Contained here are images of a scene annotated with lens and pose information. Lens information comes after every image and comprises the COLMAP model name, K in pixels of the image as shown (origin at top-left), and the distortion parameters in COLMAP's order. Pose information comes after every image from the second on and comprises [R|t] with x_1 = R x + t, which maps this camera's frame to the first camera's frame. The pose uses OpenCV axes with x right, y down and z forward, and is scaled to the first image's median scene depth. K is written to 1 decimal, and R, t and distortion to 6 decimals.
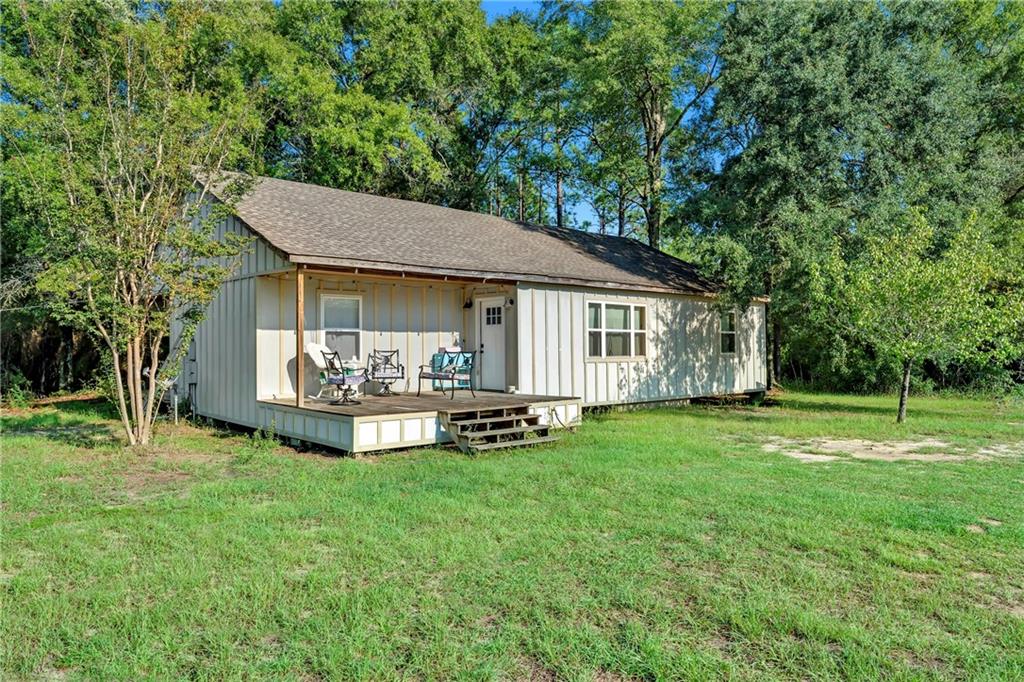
lens RADIAL K [[634.1, 0, 512.0], [0, 634.1, 341.0], [0, 0, 1]] dist [0.074300, 0.000284]
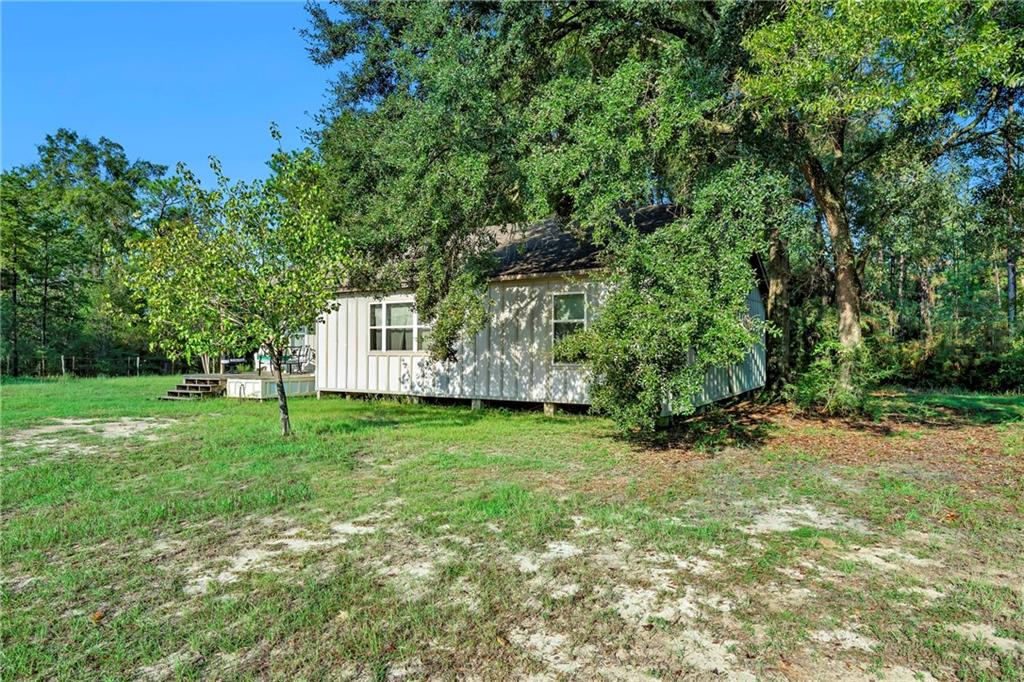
lens RADIAL K [[634.1, 0, 512.0], [0, 634.1, 341.0], [0, 0, 1]] dist [0.074300, 0.000284]
pose [[0.261052, 0.004056, -0.965316, 1.268887], [0.013618, 0.999876, 0.007884, 0.000746], [0.965229, -0.015204, 0.260964, 0.918605]]
